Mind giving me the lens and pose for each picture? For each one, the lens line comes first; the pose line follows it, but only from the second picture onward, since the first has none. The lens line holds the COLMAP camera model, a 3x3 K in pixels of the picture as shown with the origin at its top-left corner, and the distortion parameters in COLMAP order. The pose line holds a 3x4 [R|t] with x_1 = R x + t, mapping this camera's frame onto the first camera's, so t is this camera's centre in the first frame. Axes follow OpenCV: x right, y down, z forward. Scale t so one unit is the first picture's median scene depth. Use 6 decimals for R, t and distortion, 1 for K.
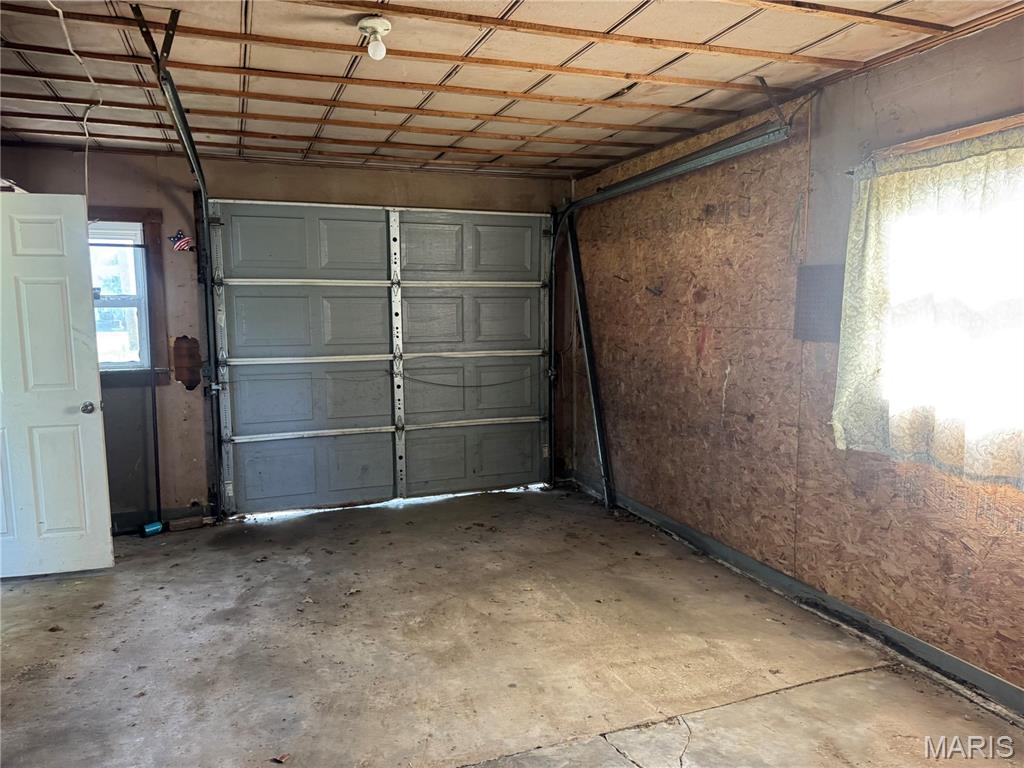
lens RADIAL K [[718.8, 0, 513.3], [0, 718.8, 396.7], [0, 0, 1]] dist [0.046339, -0.071819]
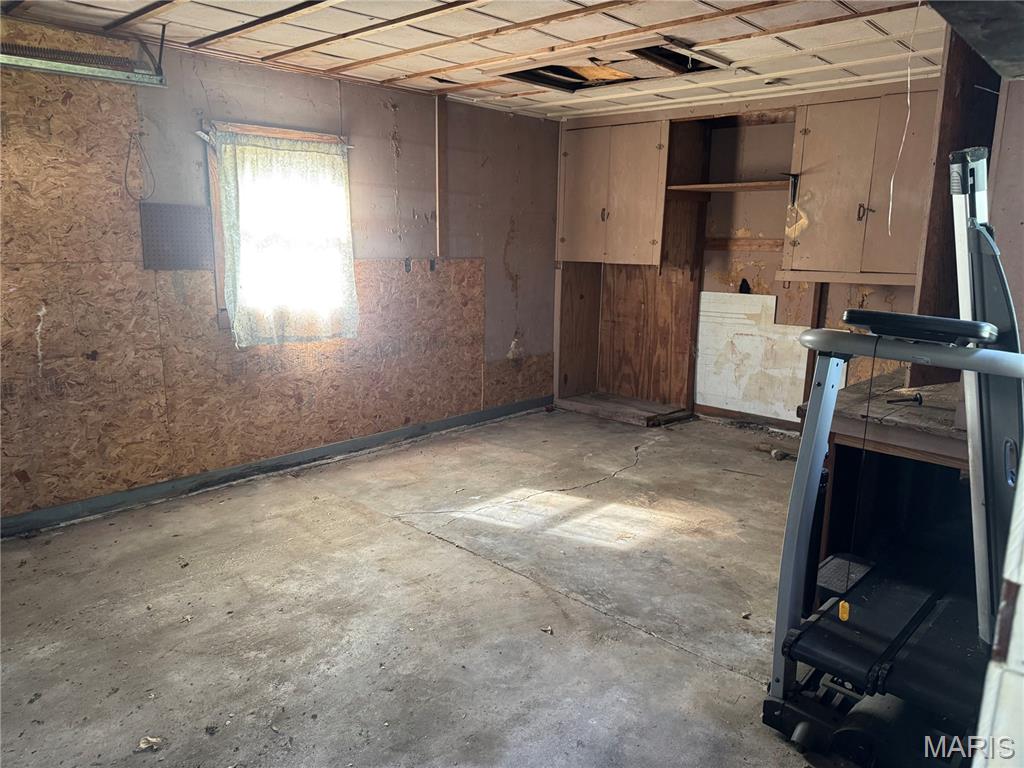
lens RADIAL K [[718.8, 0, 513.3], [0, 718.8, 396.7], [0, 0, 1]] dist [0.046339, -0.071819]
pose [[-0.443753, -0.192048, 0.875329, -0.914181], [0.100420, 0.959959, 0.261524, -0.134137], [-0.890505, 0.203952, -0.406699, 1.052296]]
